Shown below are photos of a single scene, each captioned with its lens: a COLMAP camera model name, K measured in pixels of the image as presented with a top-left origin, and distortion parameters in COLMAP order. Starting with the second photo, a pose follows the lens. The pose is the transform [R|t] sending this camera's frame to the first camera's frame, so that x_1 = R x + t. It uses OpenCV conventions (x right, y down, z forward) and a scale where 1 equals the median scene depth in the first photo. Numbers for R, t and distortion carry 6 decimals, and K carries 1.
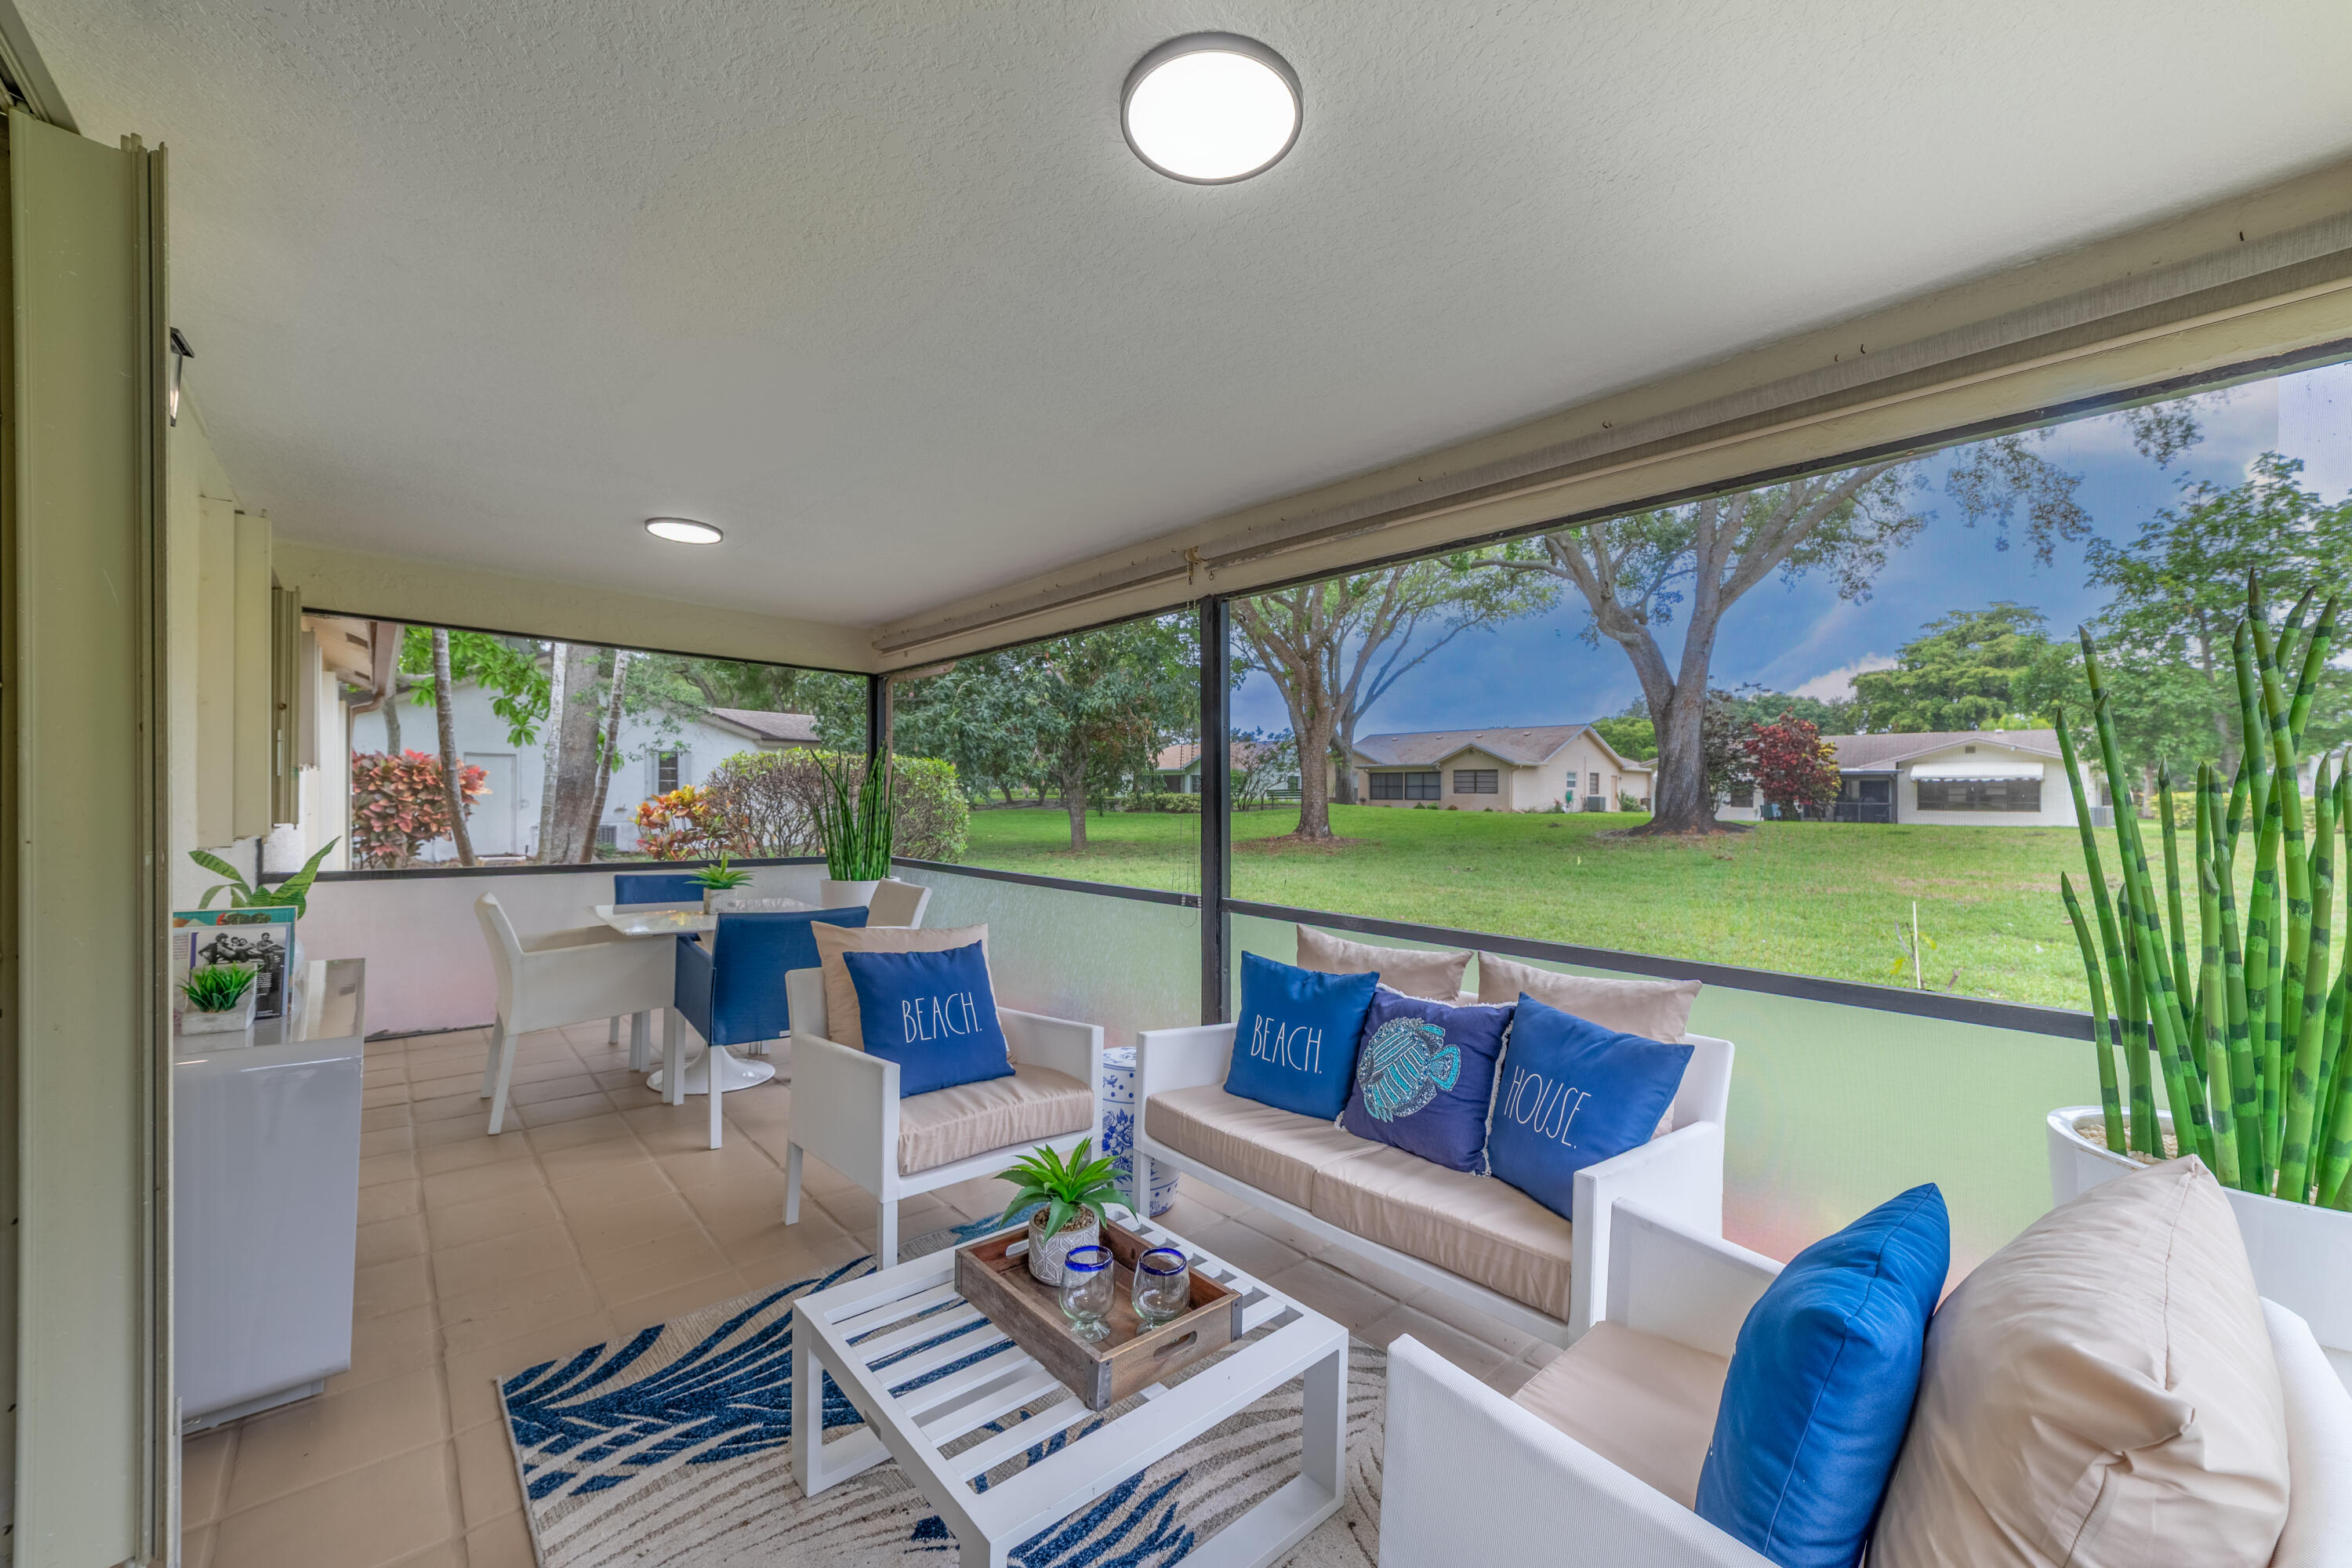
lens RADIAL K [[913.4, 0, 1174.0], [0, 913.4, 793.7], [0, 0, 1]] dist [-0.000076, 0.000479]
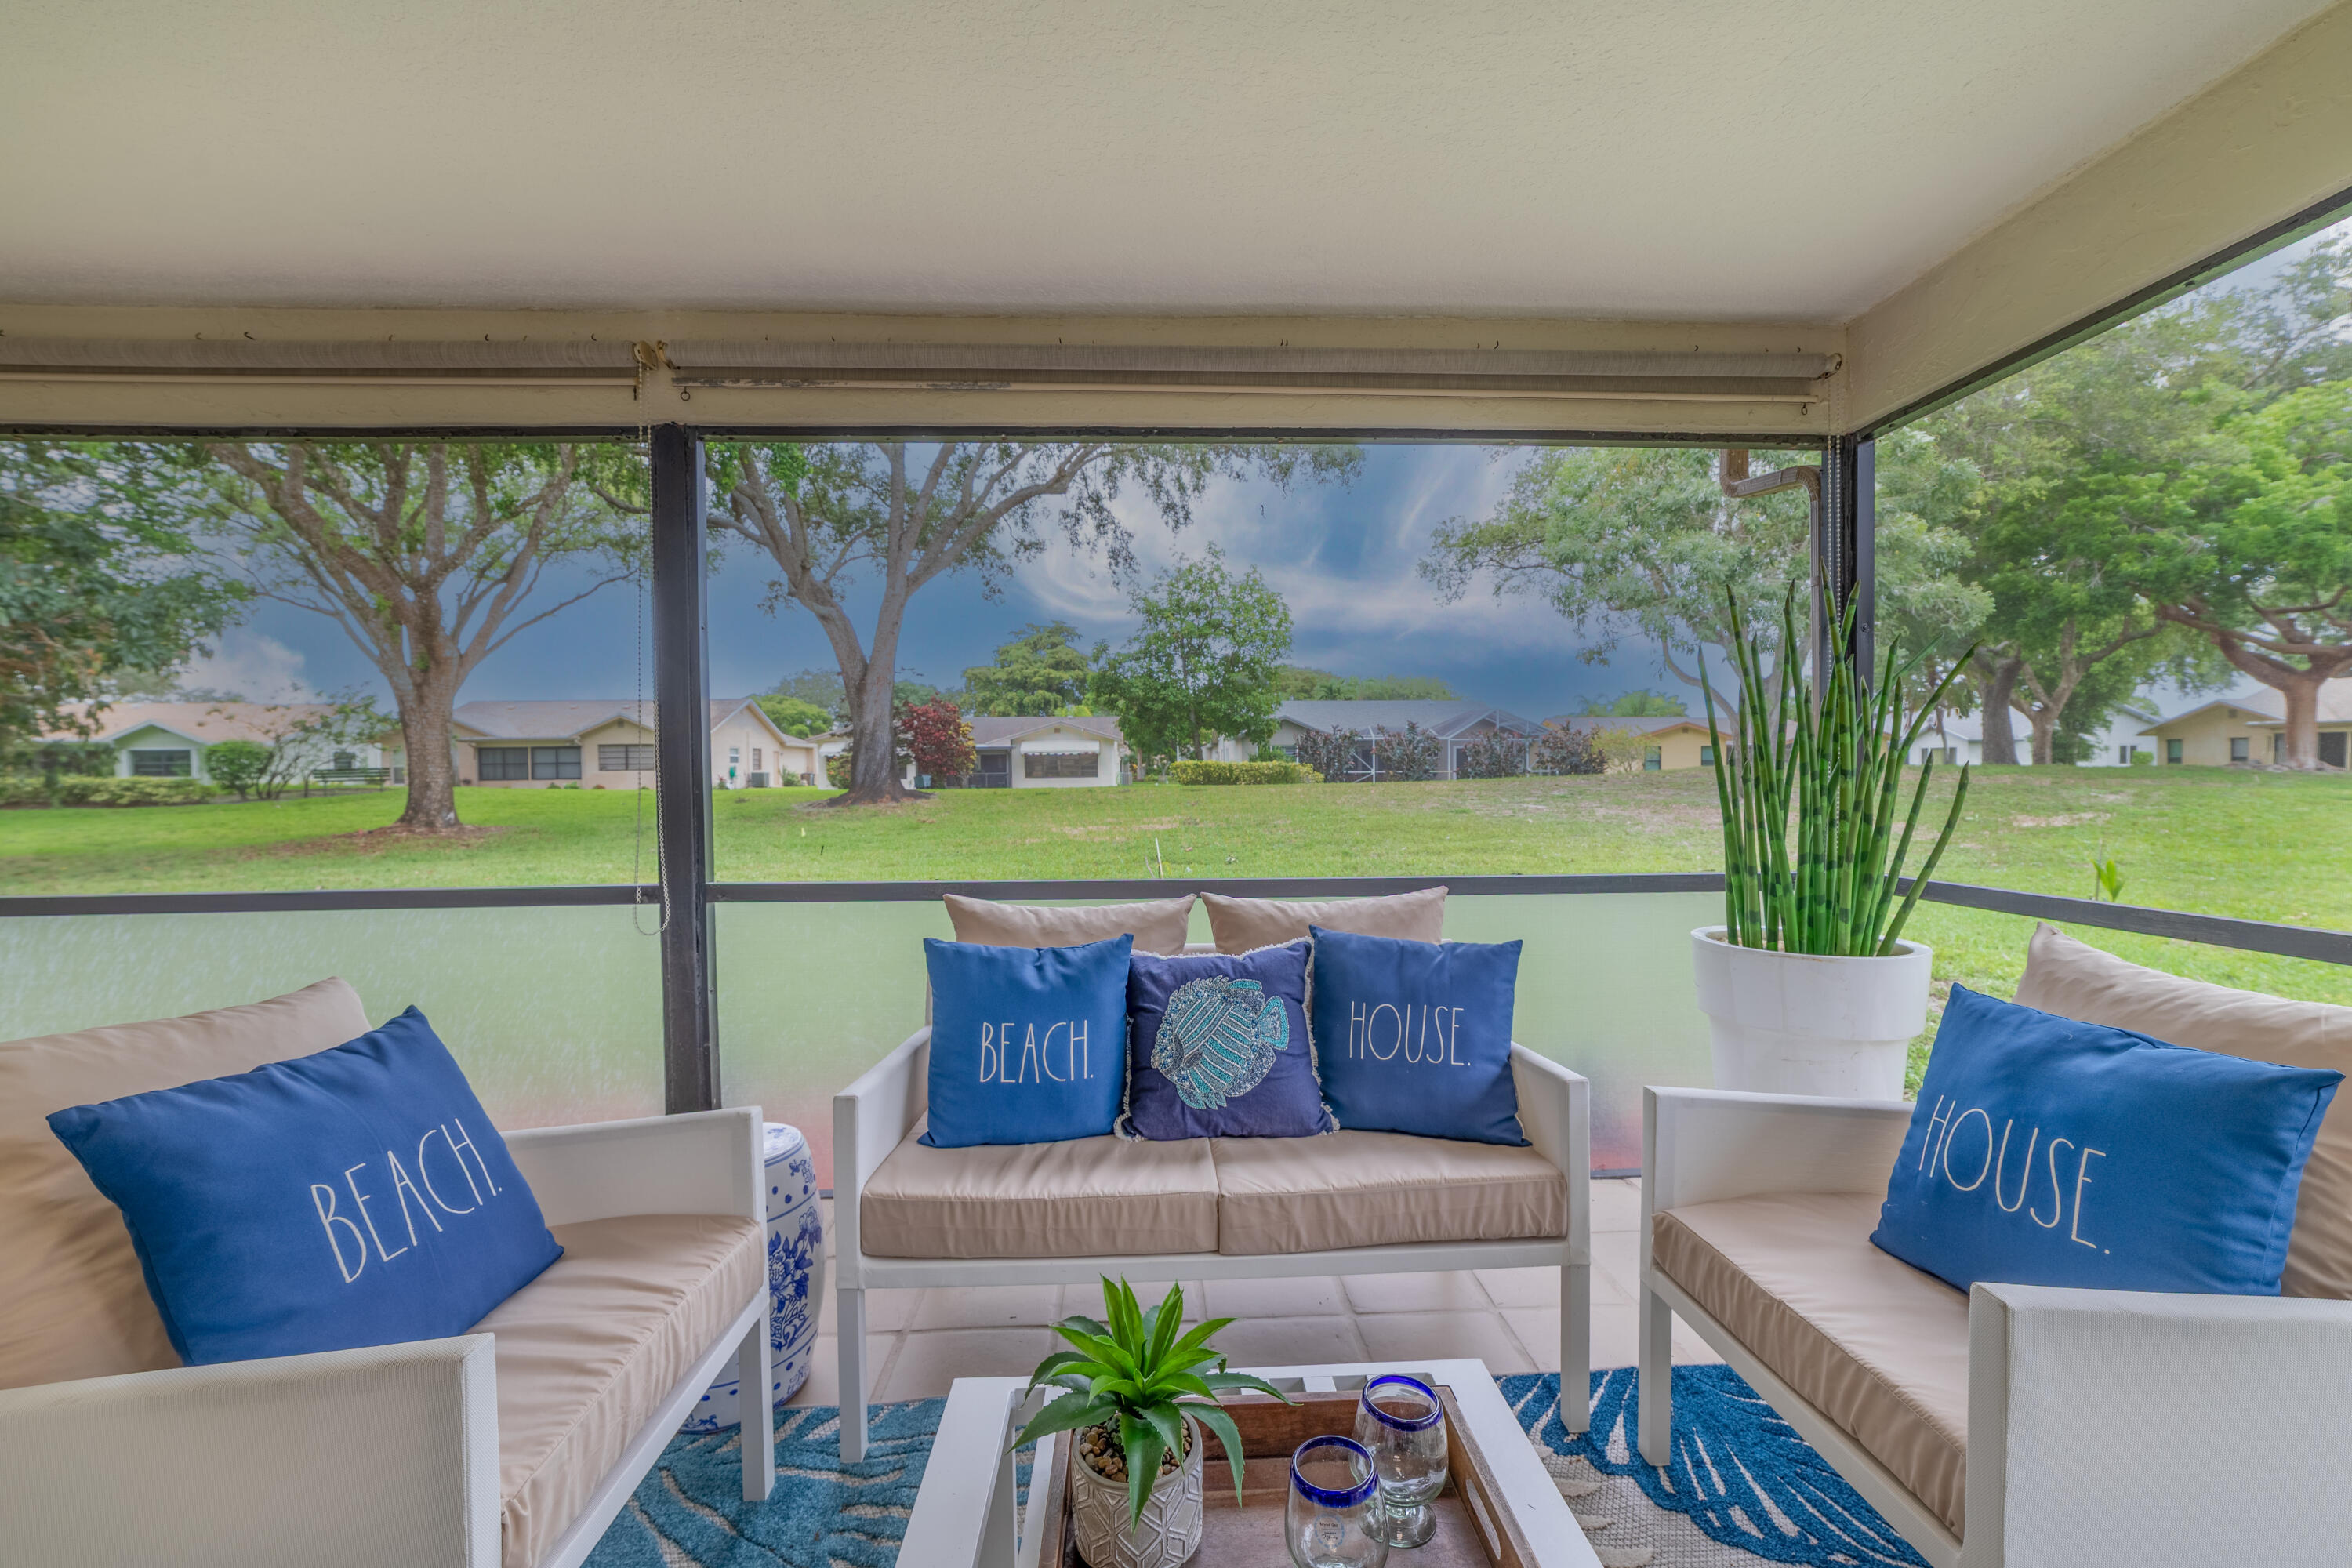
lens RADIAL K [[913.4, 0, 1174.0], [0, 913.4, 793.7], [0, 0, 1]] dist [-0.000076, 0.000479]
pose [[0.637131, -0.033305, 0.770036, -0.039314], [0.014535, 0.999408, 0.031199, 0.005082], [-0.770618, -0.008685, 0.637238, 0.049295]]
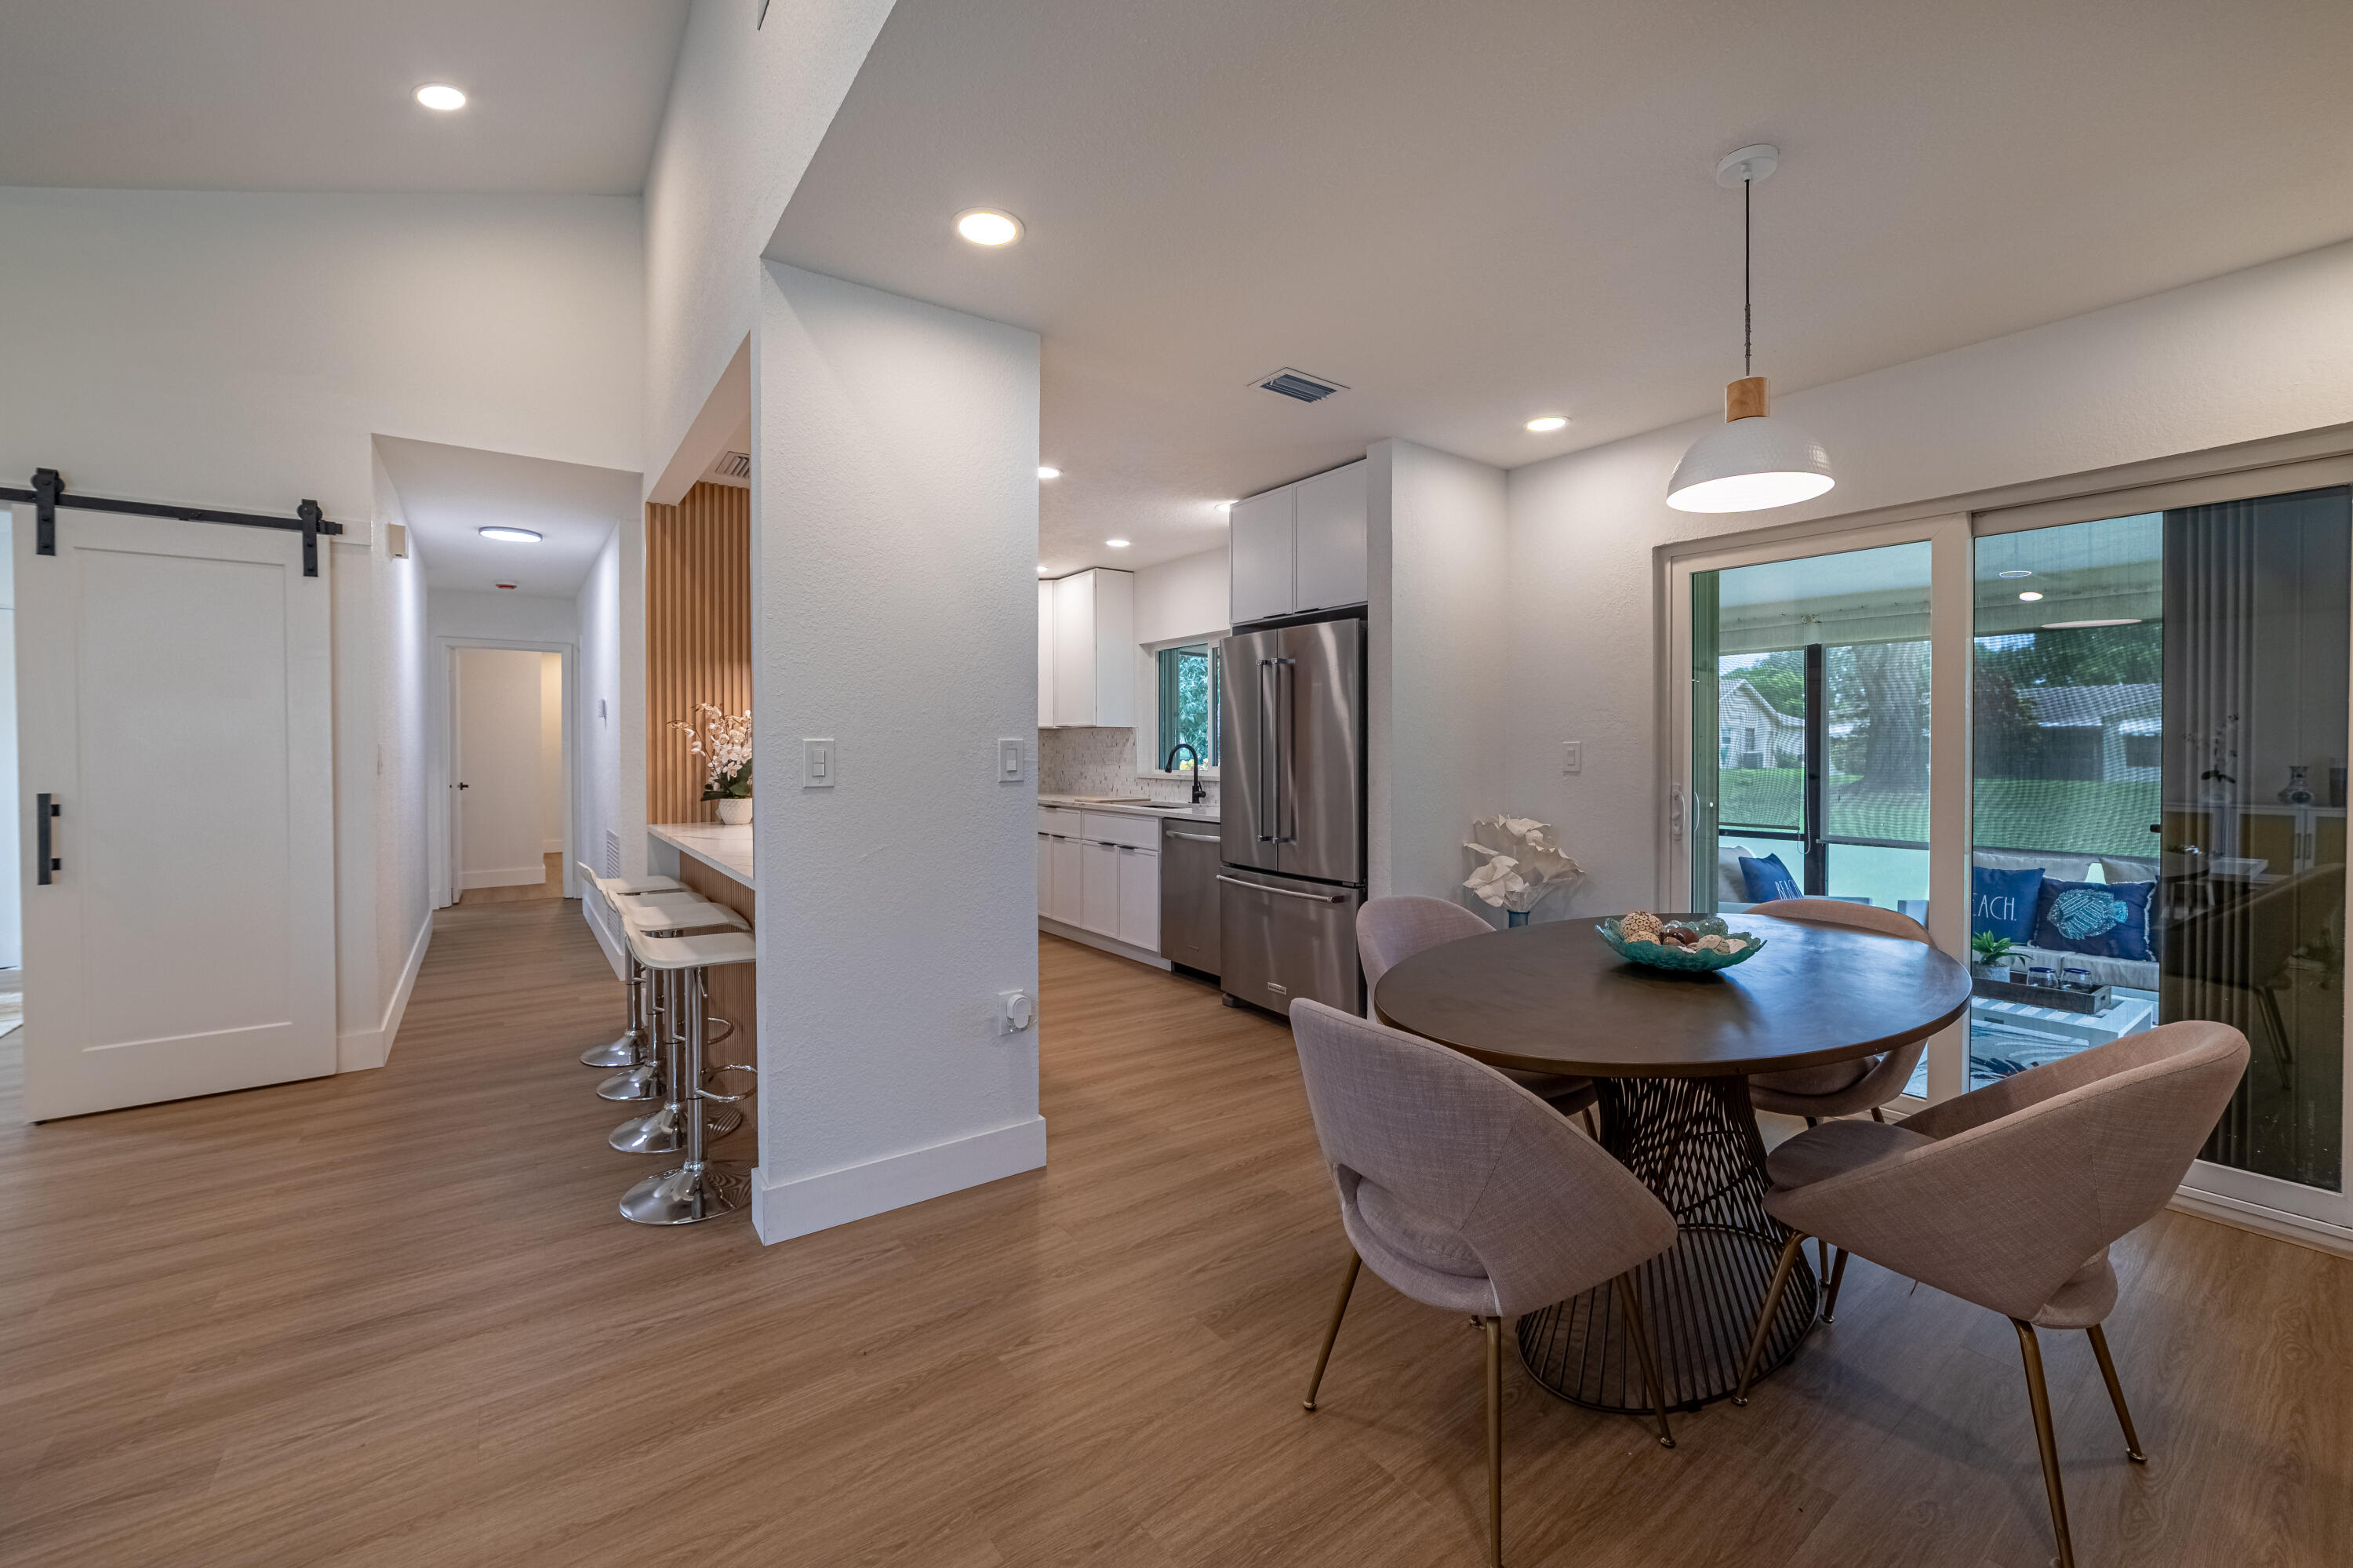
lens RADIAL K [[925.5, 0, 1177.8], [0, 925.5, 770.3], [0, 0, 1]] dist [-0.000549, -0.000018]
pose [[0.995701, -0.004494, -0.092514, -0.147727], [0.006431, 0.999766, 0.020652, -0.006165], [0.092399, -0.021158, 0.995497, -0.113803]]
